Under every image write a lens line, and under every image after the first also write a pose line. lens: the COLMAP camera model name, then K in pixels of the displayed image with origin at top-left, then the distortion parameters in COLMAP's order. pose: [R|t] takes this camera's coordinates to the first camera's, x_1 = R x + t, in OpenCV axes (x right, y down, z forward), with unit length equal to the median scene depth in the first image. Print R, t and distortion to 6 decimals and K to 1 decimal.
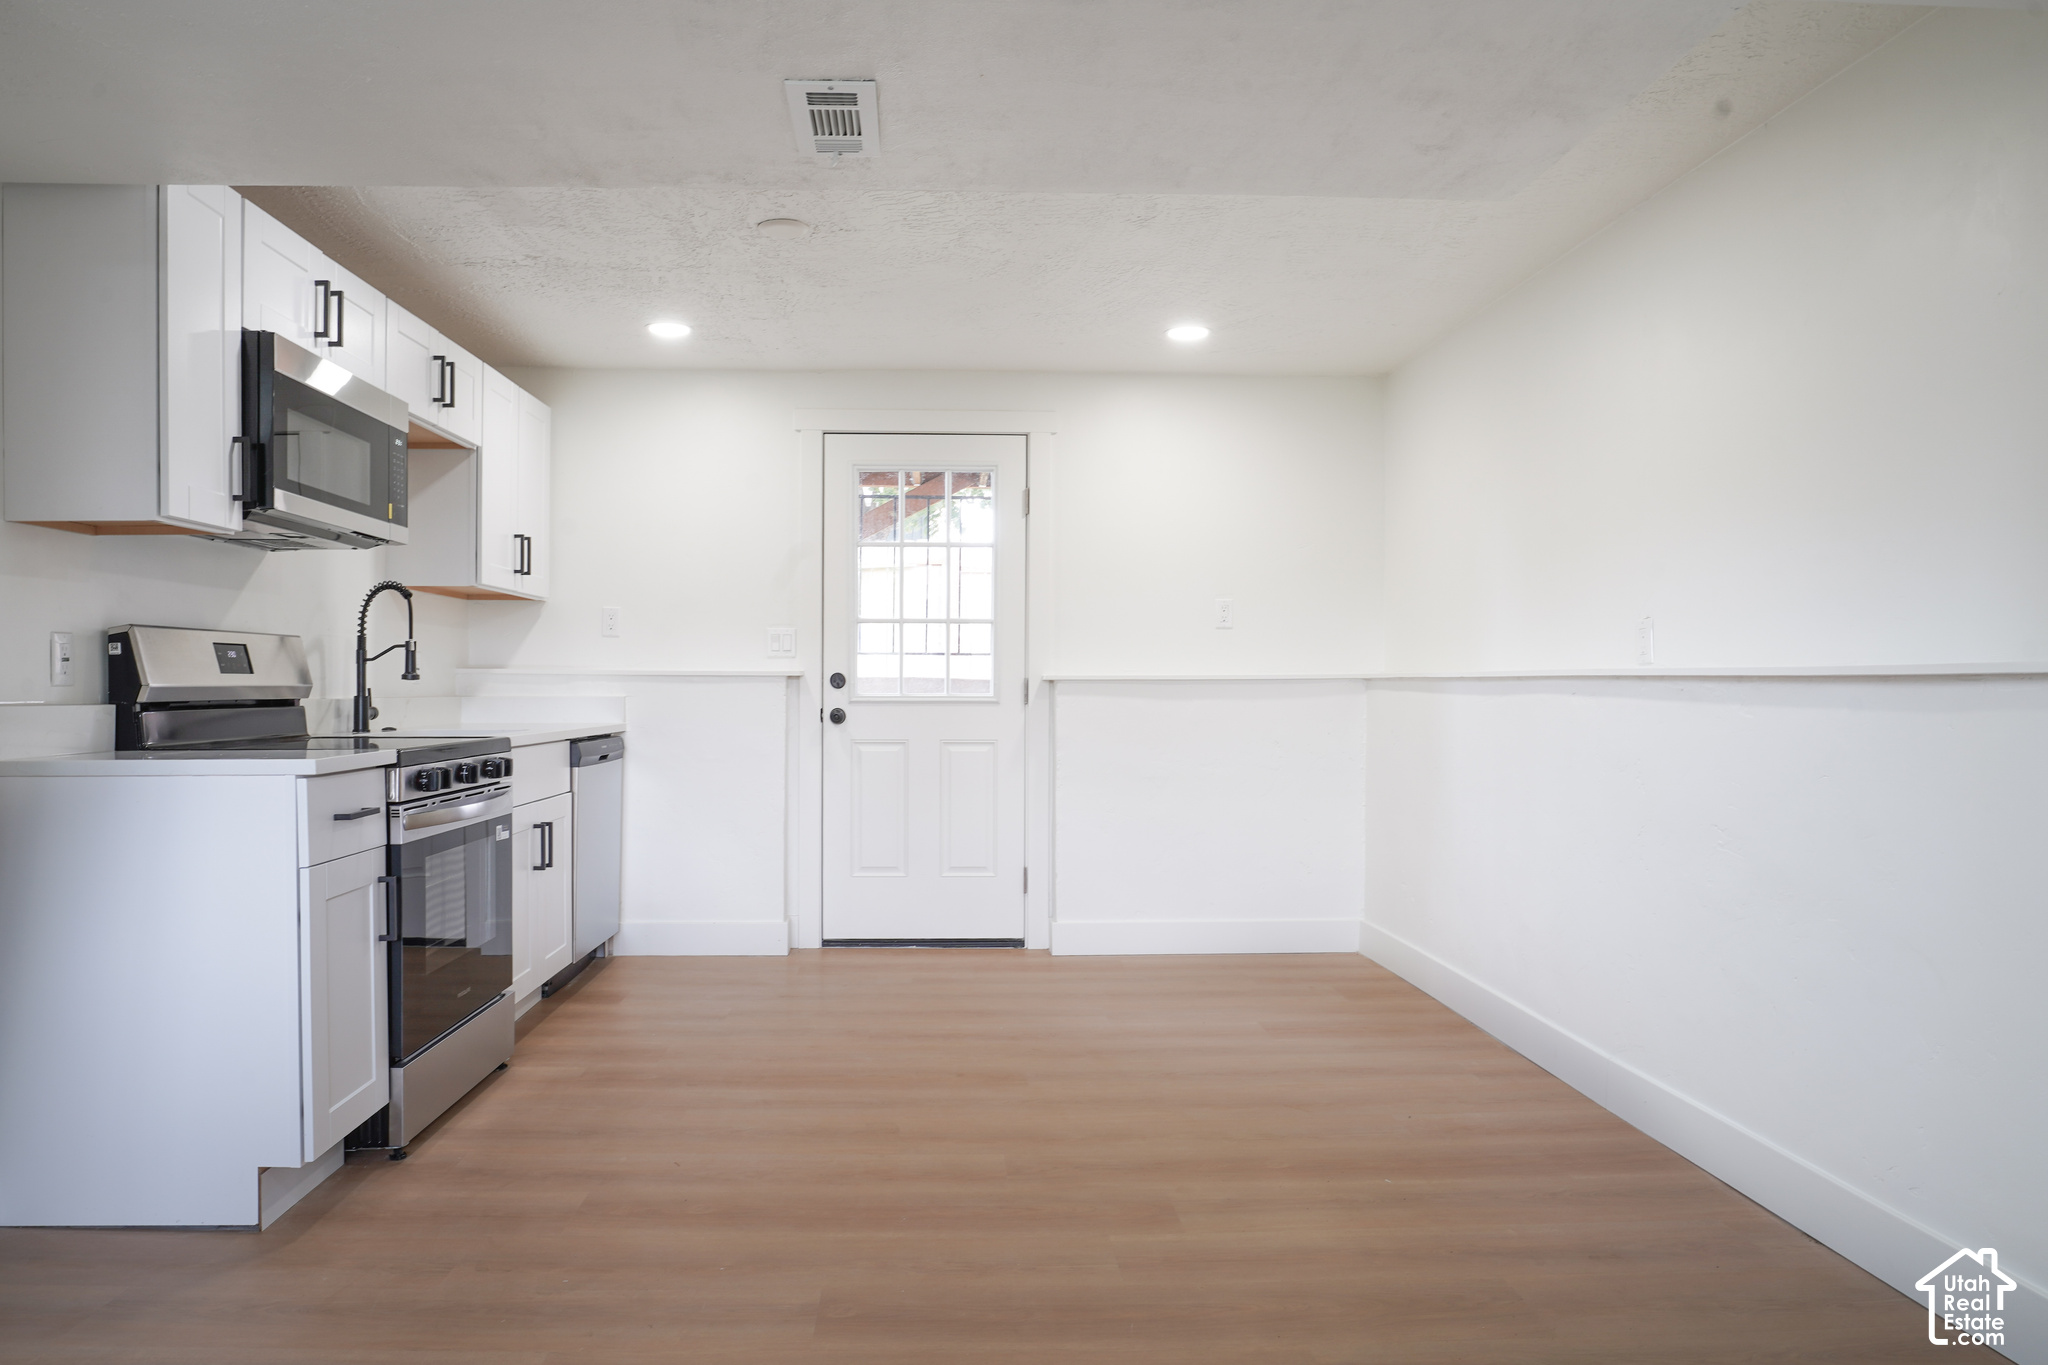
lens RADIAL K [[1337.2, 0, 973.0], [0, 1337.2, 687.1], [0, 0, 1]] dist [-0.030089, 0.000429]
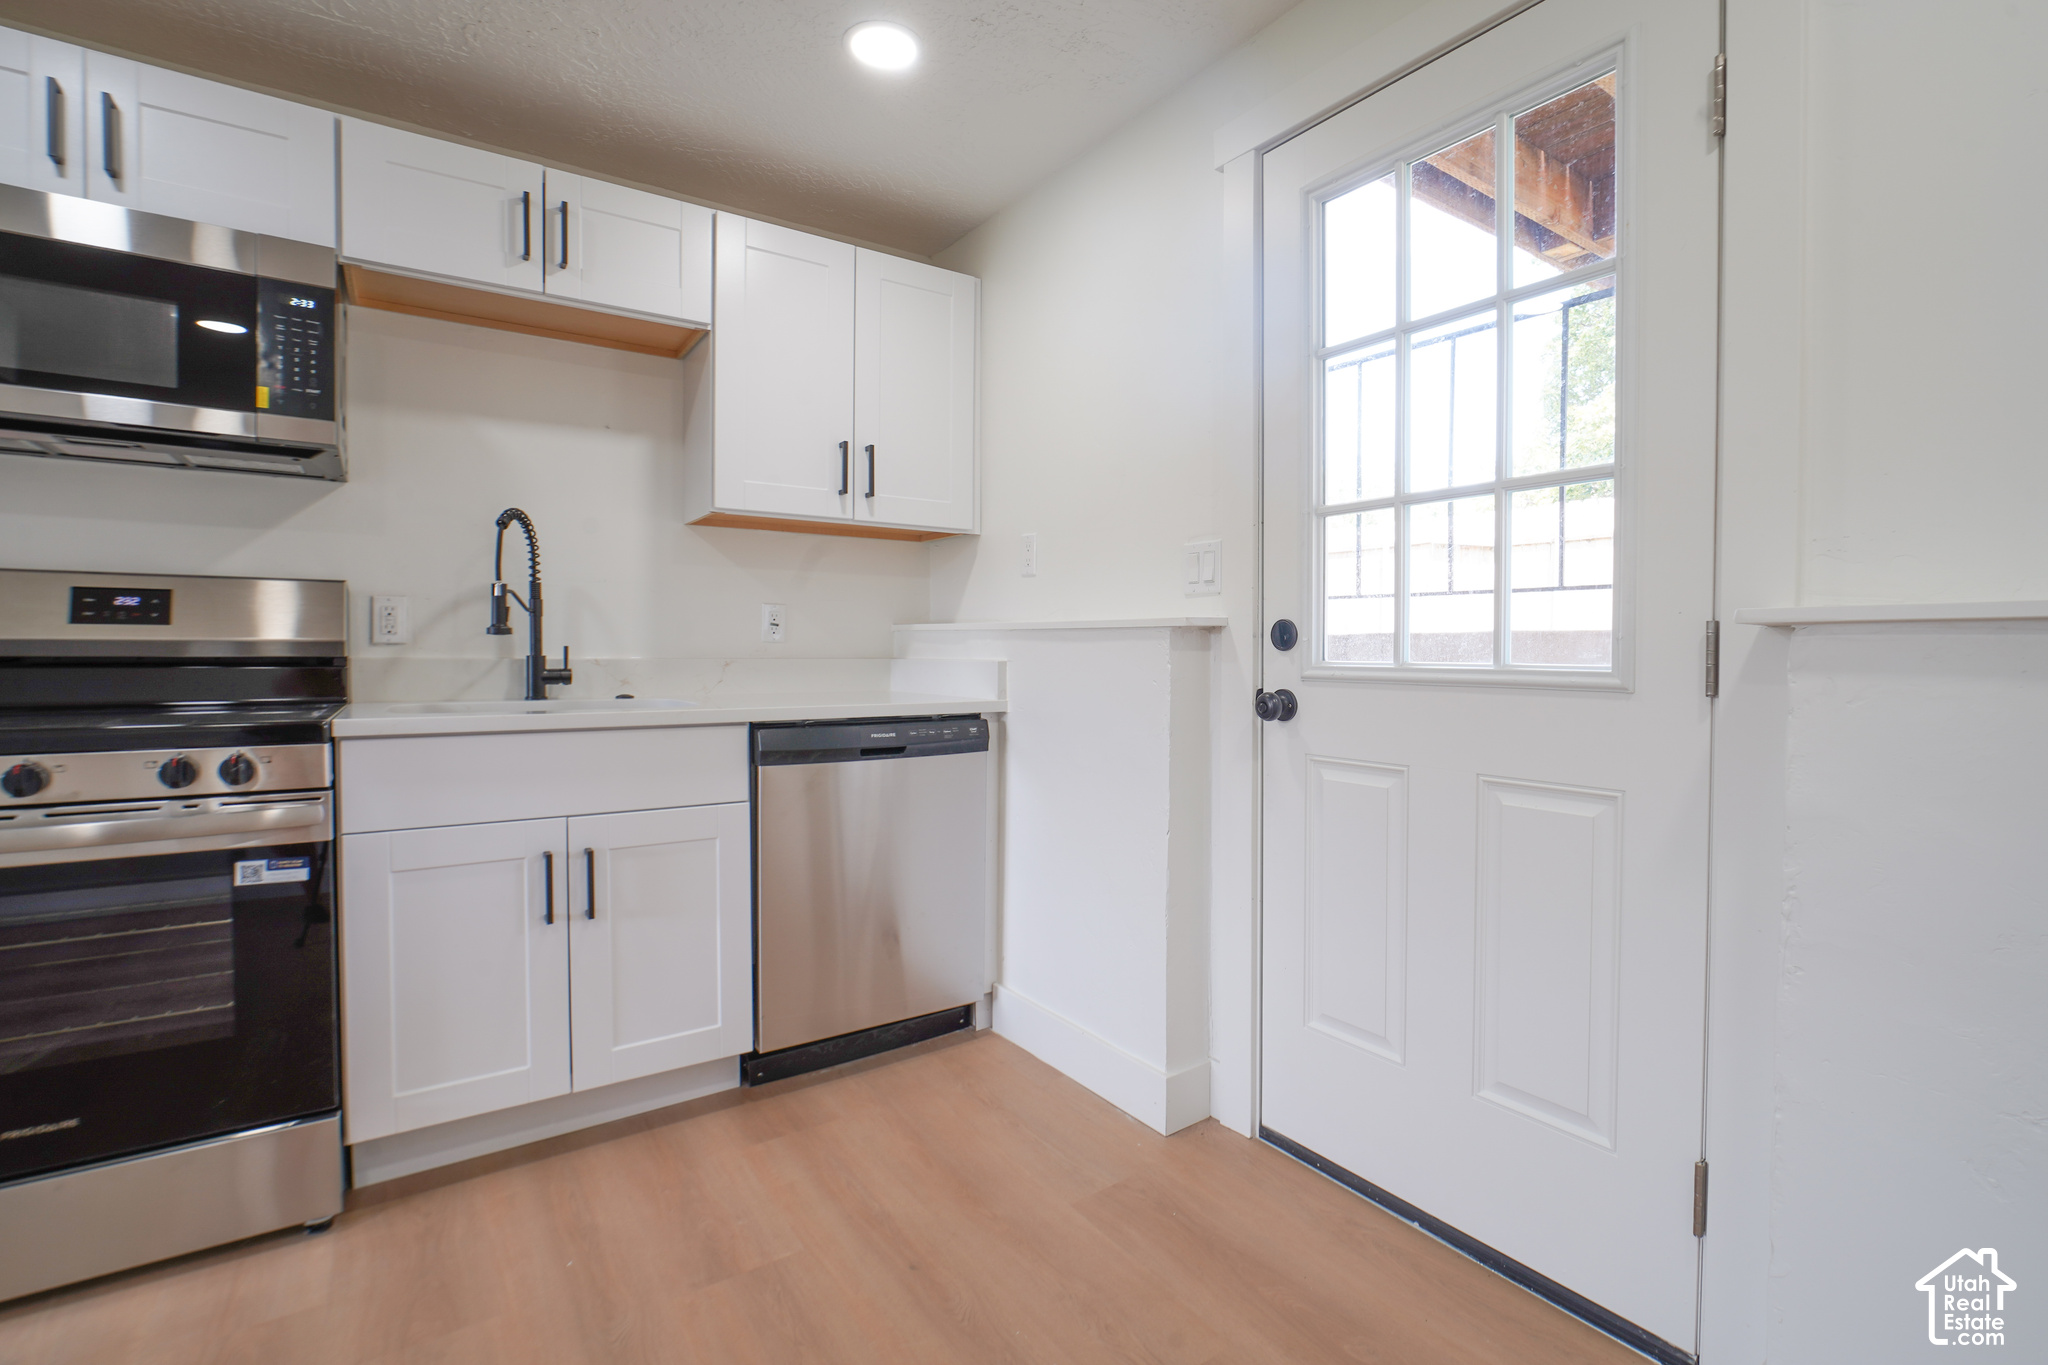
lens RADIAL K [[931.4, 0, 1038.2], [0, 931.4, 670.2], [0, 0, 1]] dist [-0.018482, 0.000600]
pose [[0.549210, 0.020623, -0.835430, 0.184915], [-0.005461, 0.999763, 0.021090, 0.002129], [0.835667, -0.007021, 0.549192, 0.946802]]
